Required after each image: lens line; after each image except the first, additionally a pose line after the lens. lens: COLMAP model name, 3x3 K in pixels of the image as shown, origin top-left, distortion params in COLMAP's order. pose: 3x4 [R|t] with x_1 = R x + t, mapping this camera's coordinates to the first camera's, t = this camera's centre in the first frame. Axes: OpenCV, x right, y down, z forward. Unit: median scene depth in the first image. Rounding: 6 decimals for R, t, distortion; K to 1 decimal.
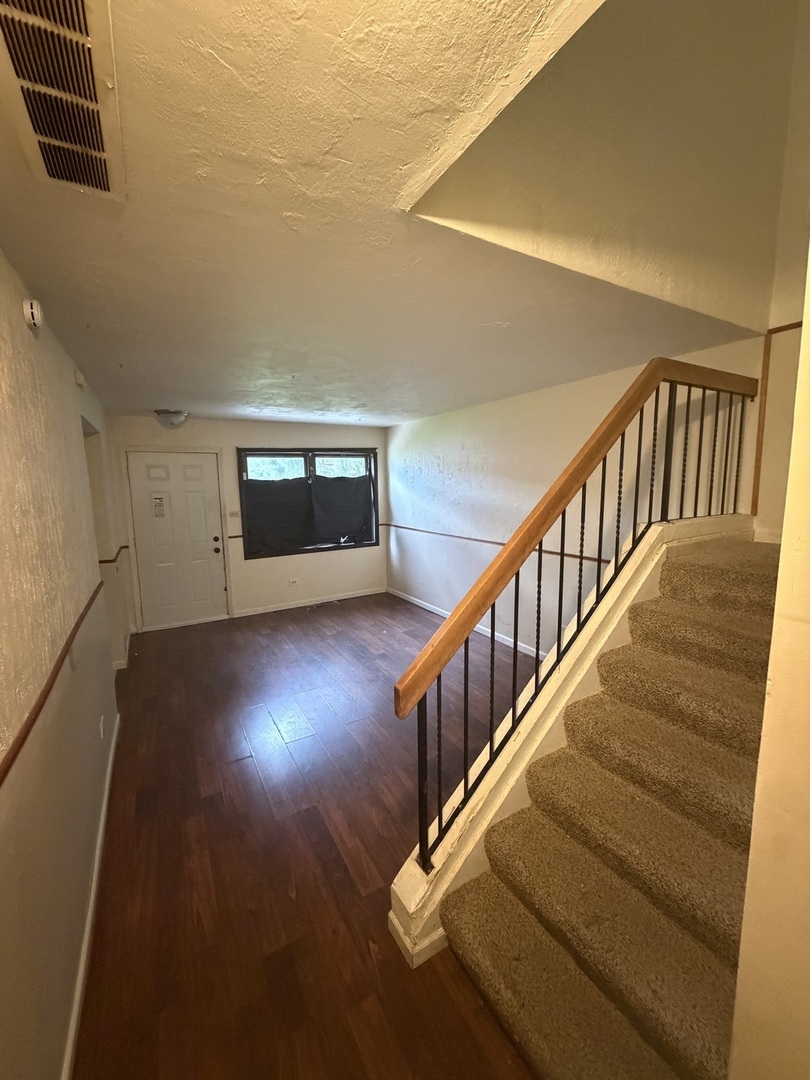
lens RADIAL K [[431.6, 0, 405.0], [0, 431.6, 540.0], [0, 0, 1]] dist [0.000469, -0.000087]
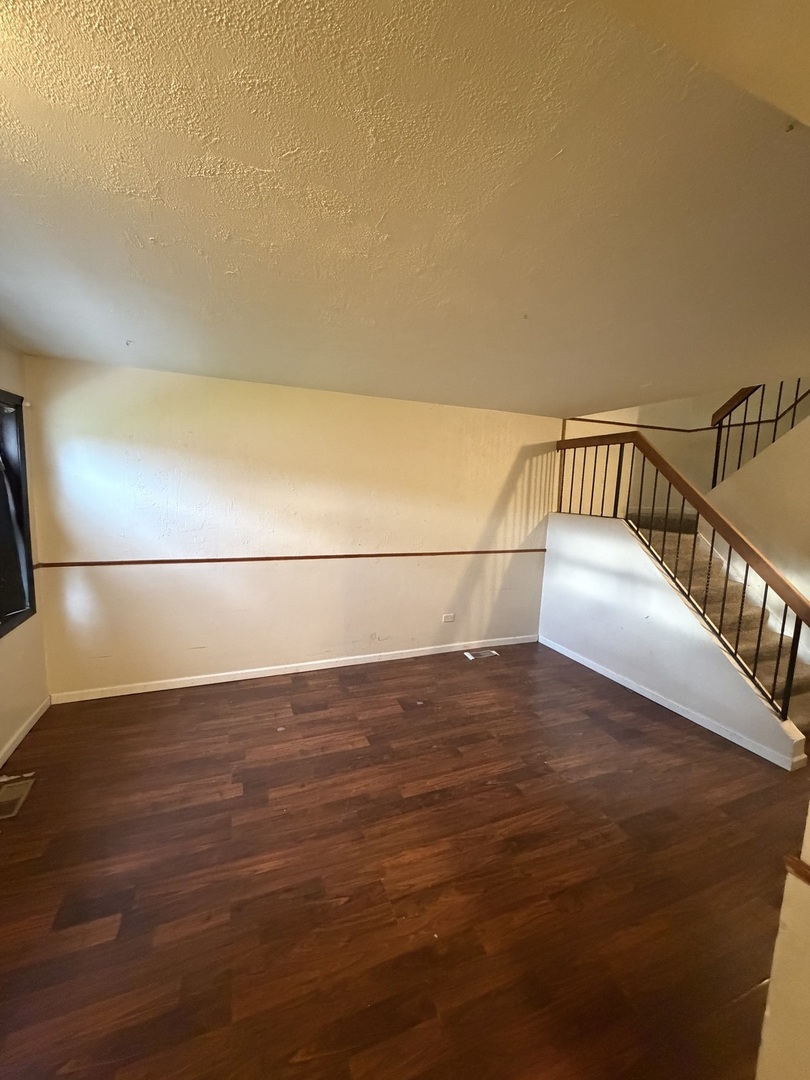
lens RADIAL K [[432.6, 0, 405.0], [0, 432.6, 540.0], [0, 0, 1]] dist [0.000272, 0.000234]
pose [[0.138440, -0.101553, 0.985150, -1.624424], [0.097666, 0.991280, 0.088460, -0.238238], [-0.985543, 0.083969, 0.147151, 1.958826]]
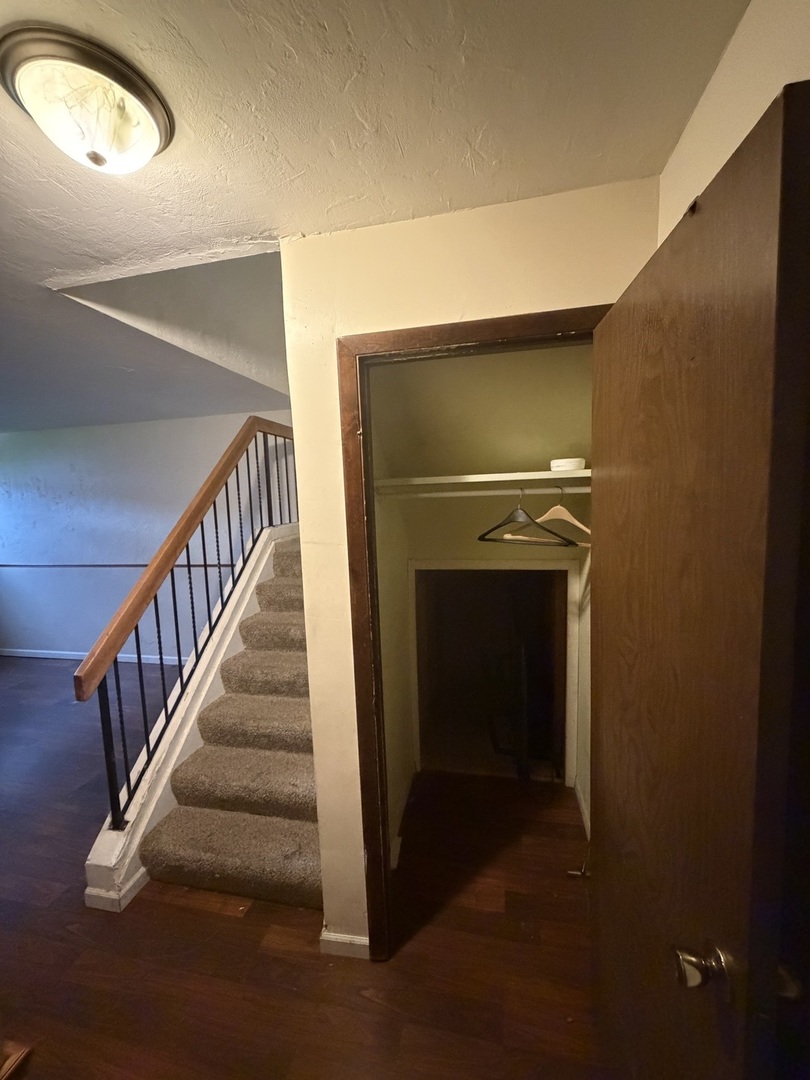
lens RADIAL K [[432.6, 0, 405.0], [0, 432.6, 540.0], [0, 0, 1]] dist [0.000272, 0.000234]
pose [[0.678782, -0.083915, 0.729530, -0.196978], [0.123272, 0.992373, -0.000548, 0.071548], [-0.723920, 0.090303, 0.683949, -0.390818]]
